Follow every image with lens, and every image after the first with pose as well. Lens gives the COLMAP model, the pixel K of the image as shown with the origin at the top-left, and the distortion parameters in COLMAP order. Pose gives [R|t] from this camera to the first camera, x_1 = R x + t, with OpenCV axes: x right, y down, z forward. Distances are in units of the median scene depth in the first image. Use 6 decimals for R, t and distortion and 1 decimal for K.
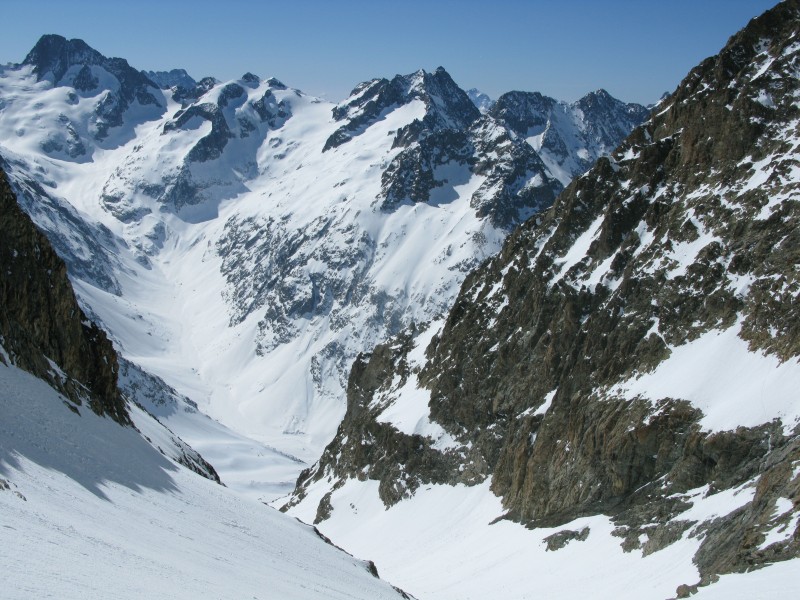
lens RADIAL K [[807.3, 0, 377.4], [0, 807.3, 276.0], [0, 0, 1]] dist [-0.107056, 0.000000]
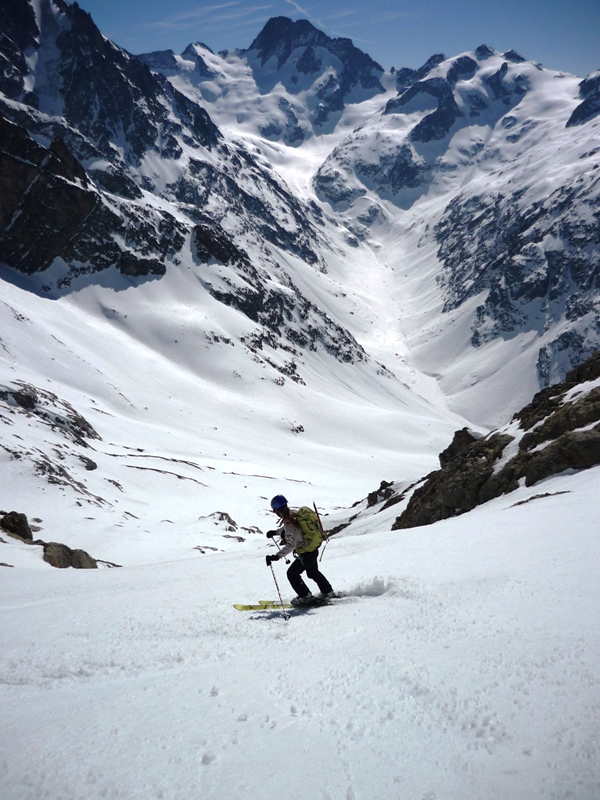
lens RADIAL K [[802.5, 0, 312.5], [0, 802.5, 378.0], [0, 0, 1]] dist [-0.042543, 0.000000]
pose [[0.939094, 0.091938, -0.331136, -0.033200], [-0.059730, 0.992551, 0.106183, 0.071061], [0.338431, -0.079937, 0.937590, 0.194185]]
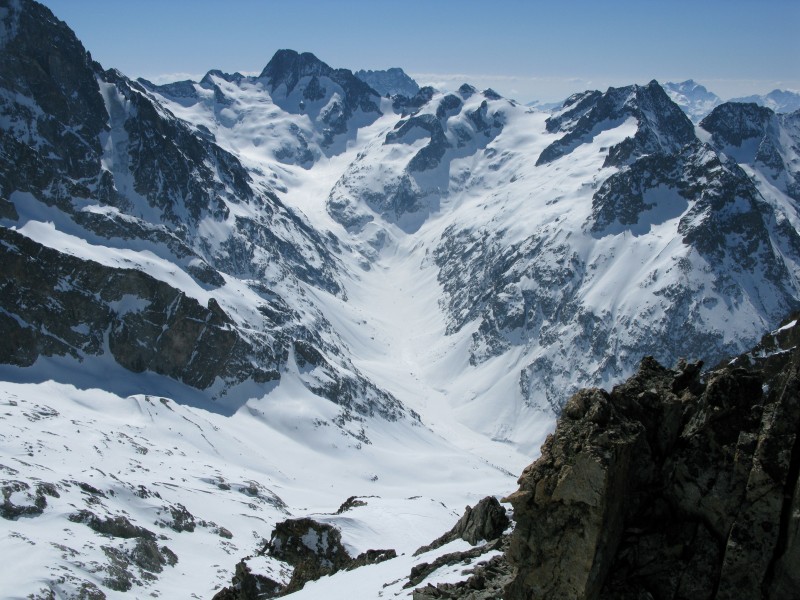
lens RADIAL K [[807.3, 0, 413.9], [0, 807.3, 266.5], [0, 0, 1]] dist [-0.107056, 0.000000]
pose [[0.977326, 0.029794, -0.209636, -0.000558], [-0.028689, 0.999554, 0.008311, -0.053268], [0.209790, -0.002108, 0.977744, -0.103024]]
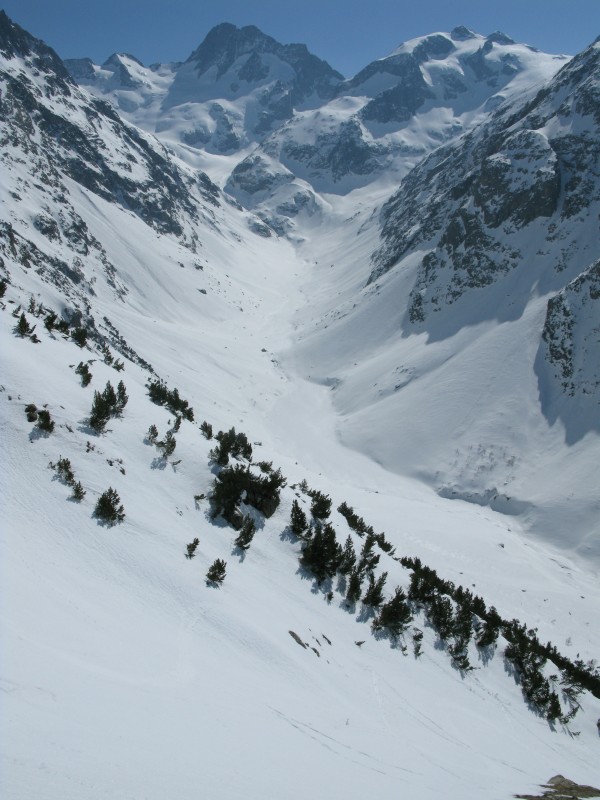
lens RADIAL K [[807.3, 0, 333.2], [0, 807.3, 382.4], [0, 0, 1]] dist [-0.107056, 0.000000]
pose [[0.944352, 0.050378, -0.325056, -0.067689], [-0.059951, 0.998011, -0.019495, 0.183990], [0.323427, 0.037898, 0.945494, 0.787419]]
